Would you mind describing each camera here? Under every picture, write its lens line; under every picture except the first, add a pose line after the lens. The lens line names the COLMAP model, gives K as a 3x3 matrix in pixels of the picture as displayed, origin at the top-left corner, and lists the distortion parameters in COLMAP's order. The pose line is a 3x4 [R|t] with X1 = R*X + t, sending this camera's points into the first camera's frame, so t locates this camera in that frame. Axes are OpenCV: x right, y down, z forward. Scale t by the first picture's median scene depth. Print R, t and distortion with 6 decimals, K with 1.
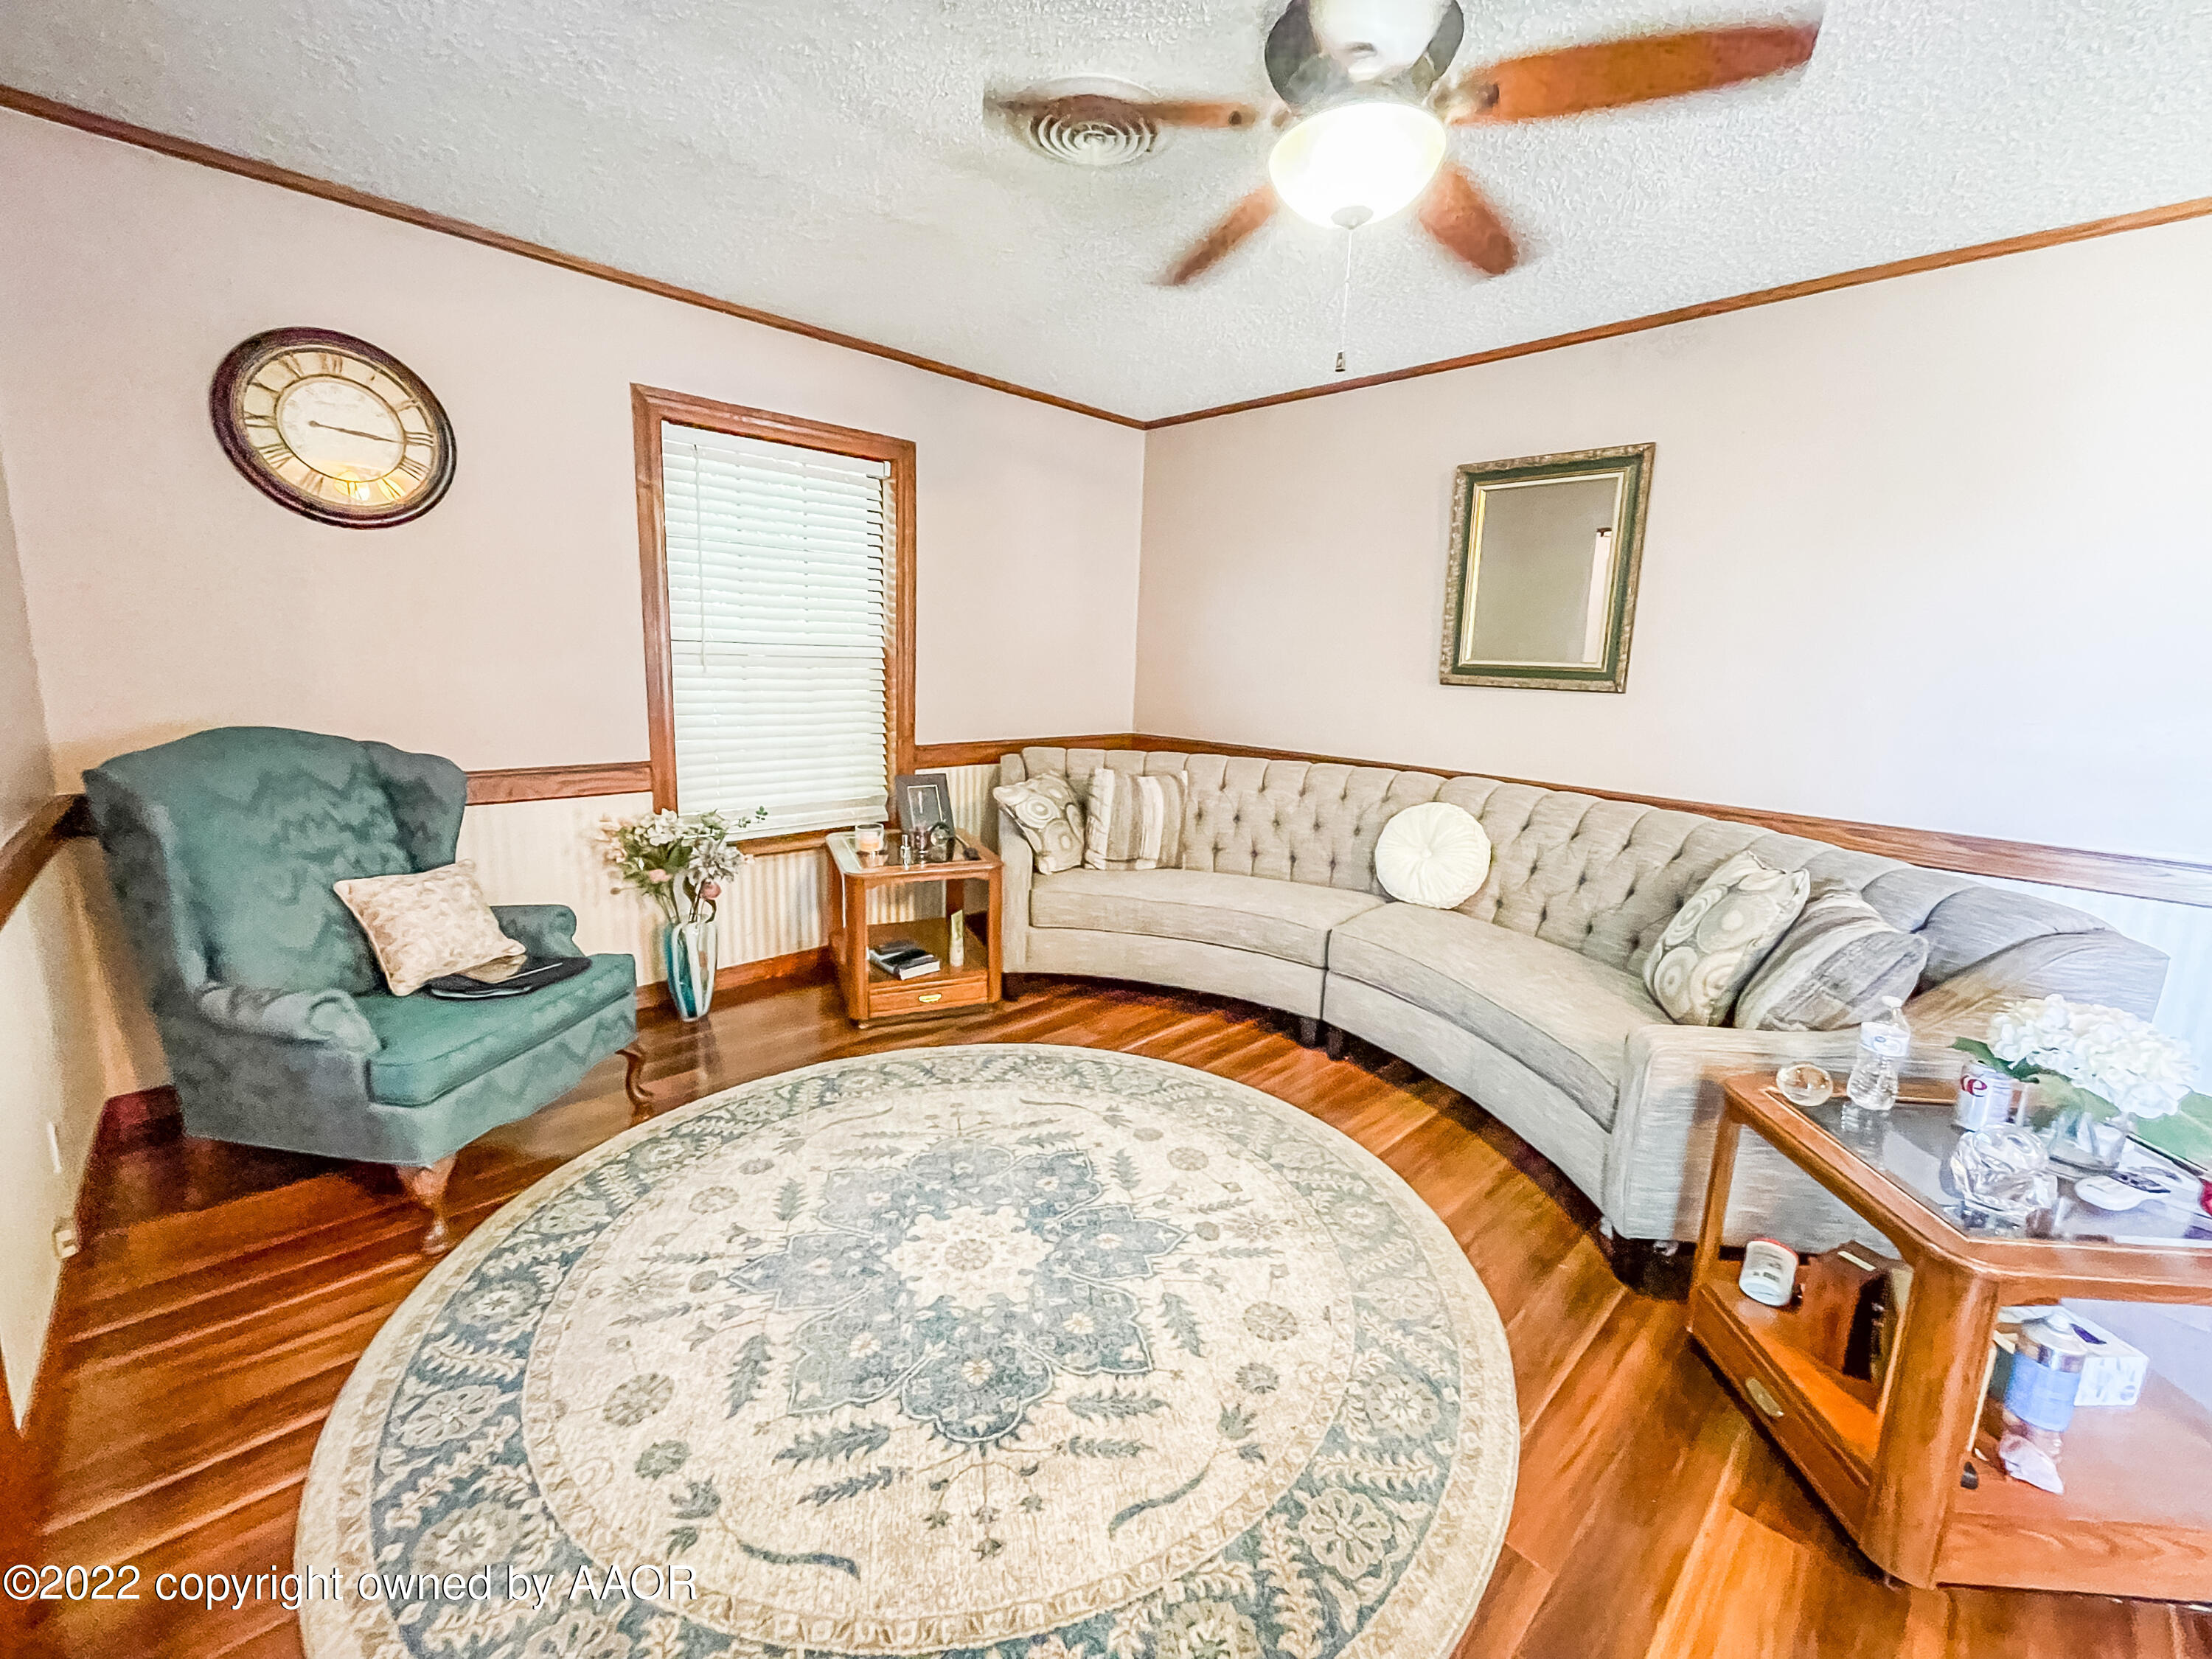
lens RADIAL K [[898.8, 0, 1109.3], [0, 898.8, 814.1], [0, 0, 1]] dist [0.001979, -0.002378]
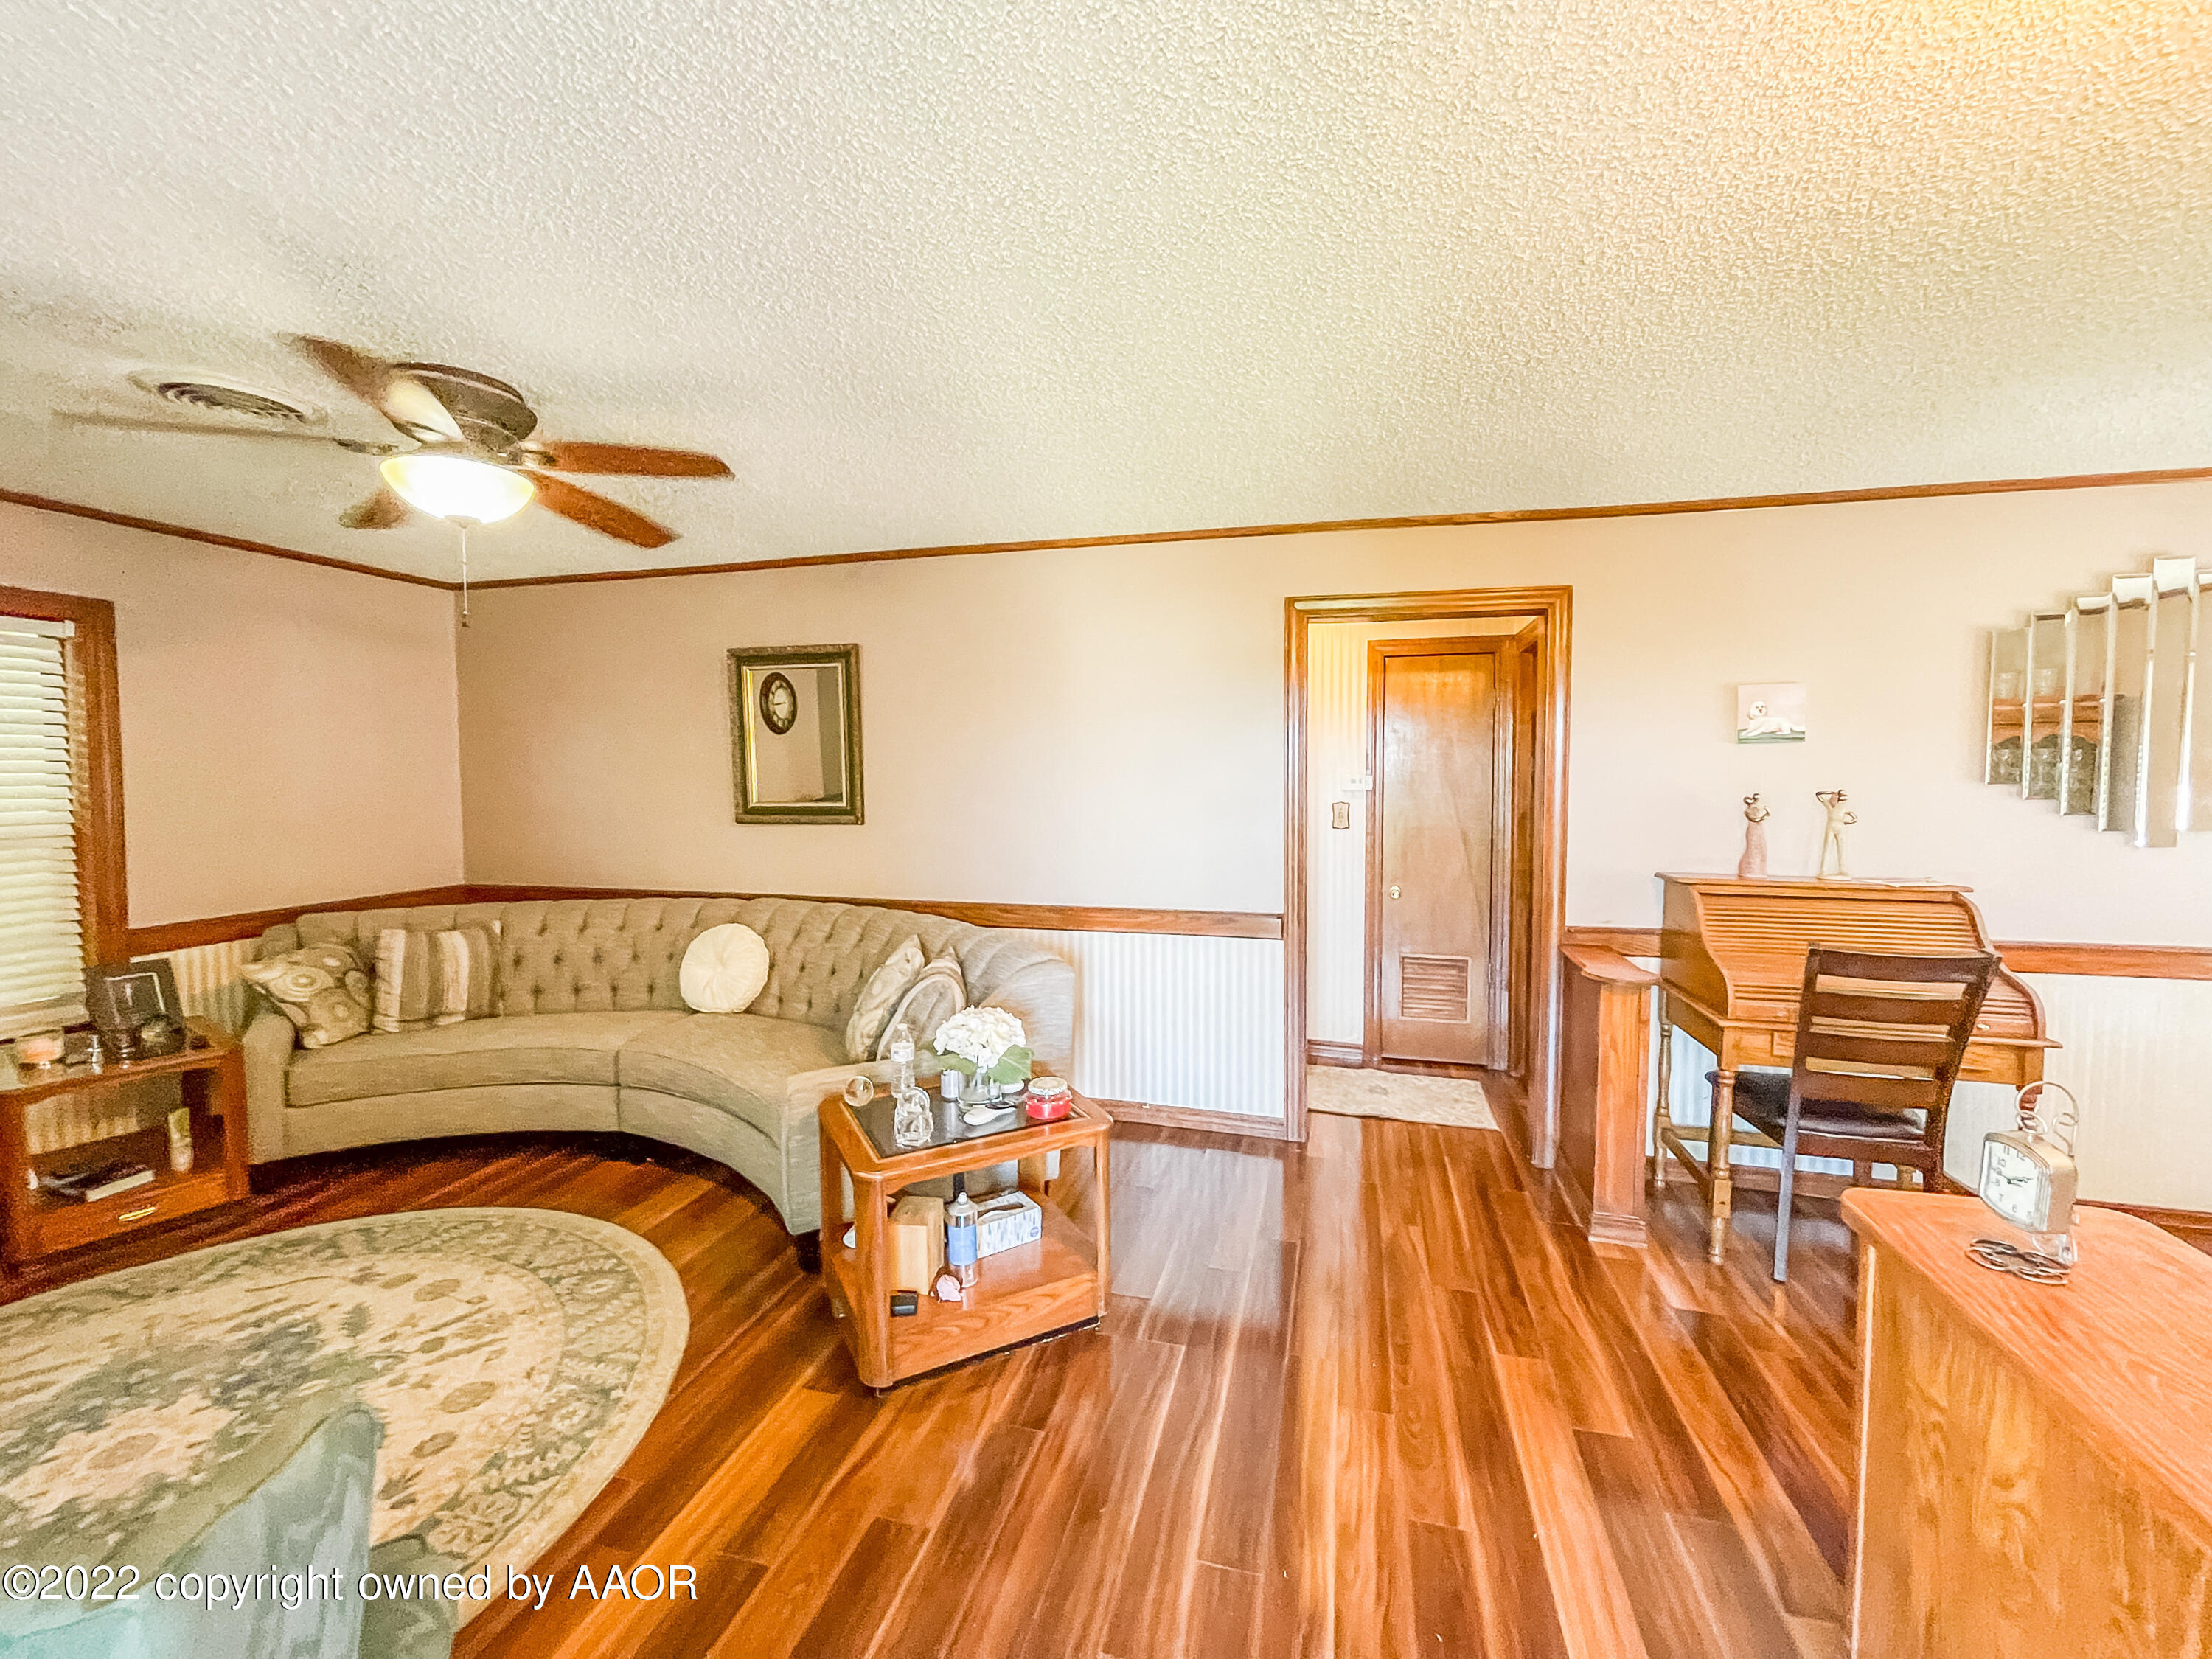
lens RADIAL K [[898.8, 0, 1112.3], [0, 898.8, 813.7], [0, 0, 1]] dist [0.001979, -0.002378]
pose [[0.855536, -0.065602, 0.513571, 0.212923], [0.125768, 0.988562, -0.083235, 0.007039], [-0.502236, 0.135801, 0.854000, -0.329825]]
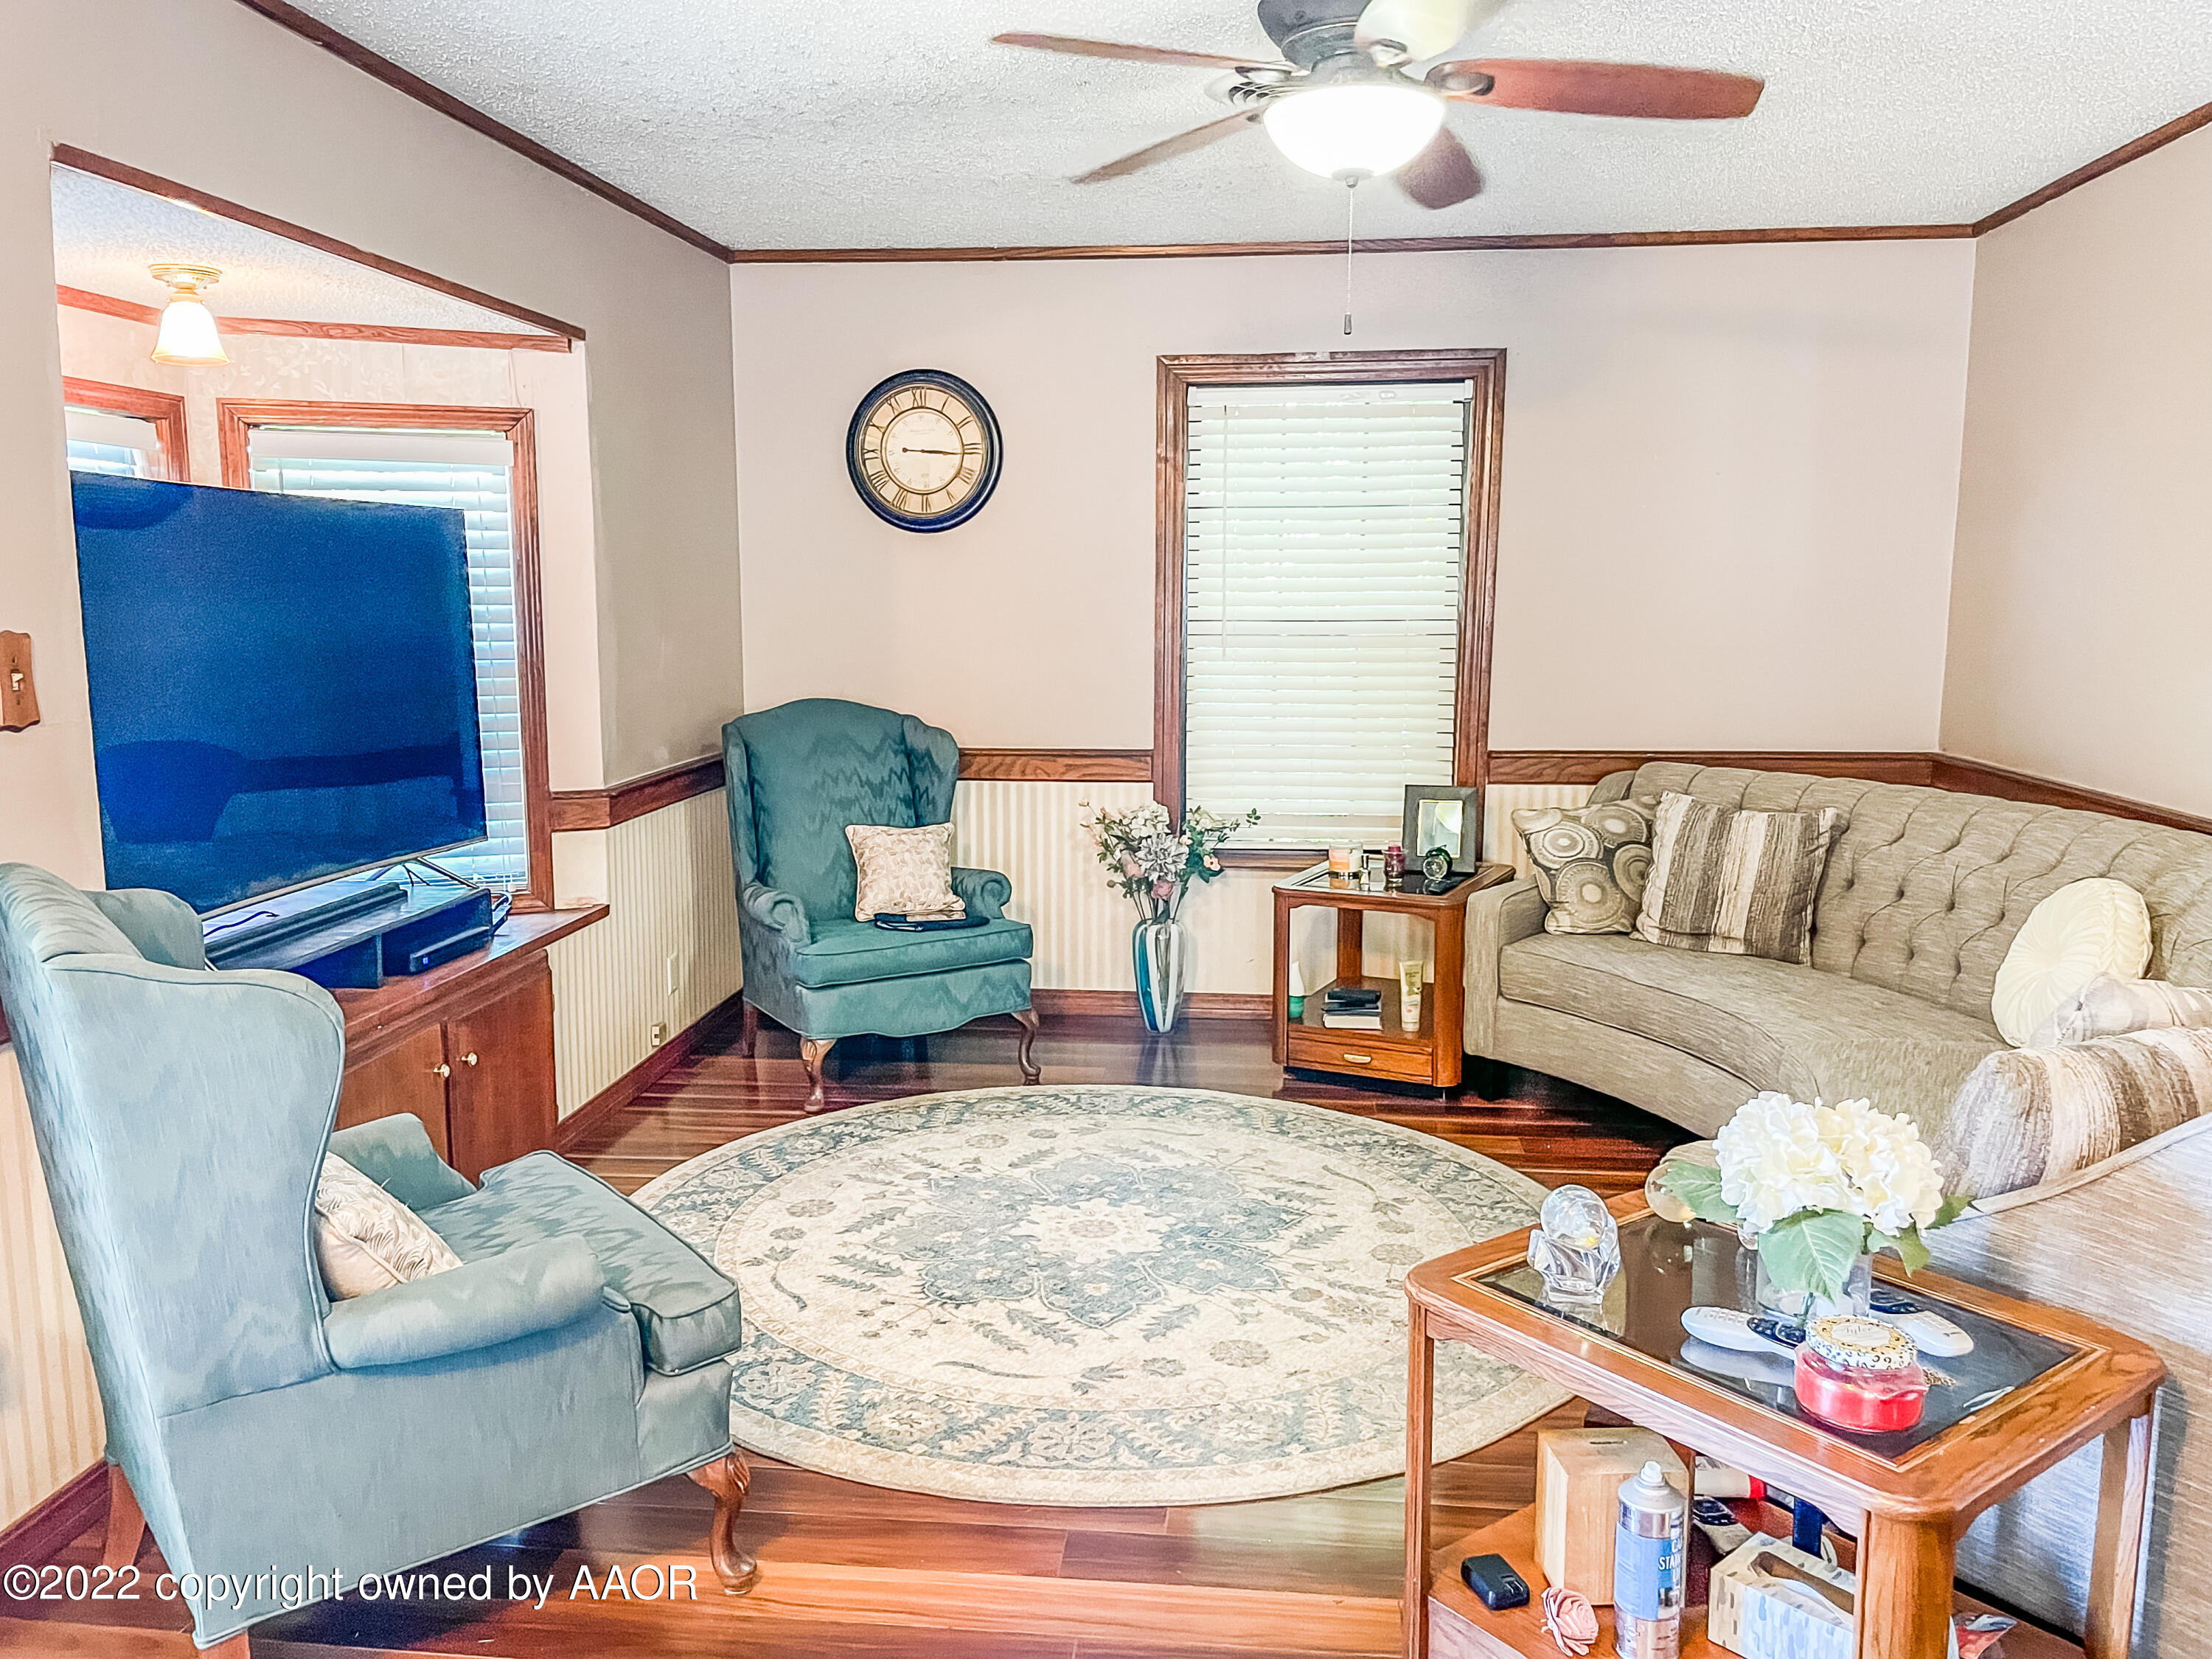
lens RADIAL K [[1667.7, 0, 1118.3], [0, 1667.7, 843.1], [0, 0, 1]] dist [0.039771, -0.002625]
pose [[0.643533, 0.078107, -0.761422, 0.829751], [-0.115375, 0.993312, 0.004382, 0.034773], [0.756673, 0.085029, 0.648241, -0.147063]]
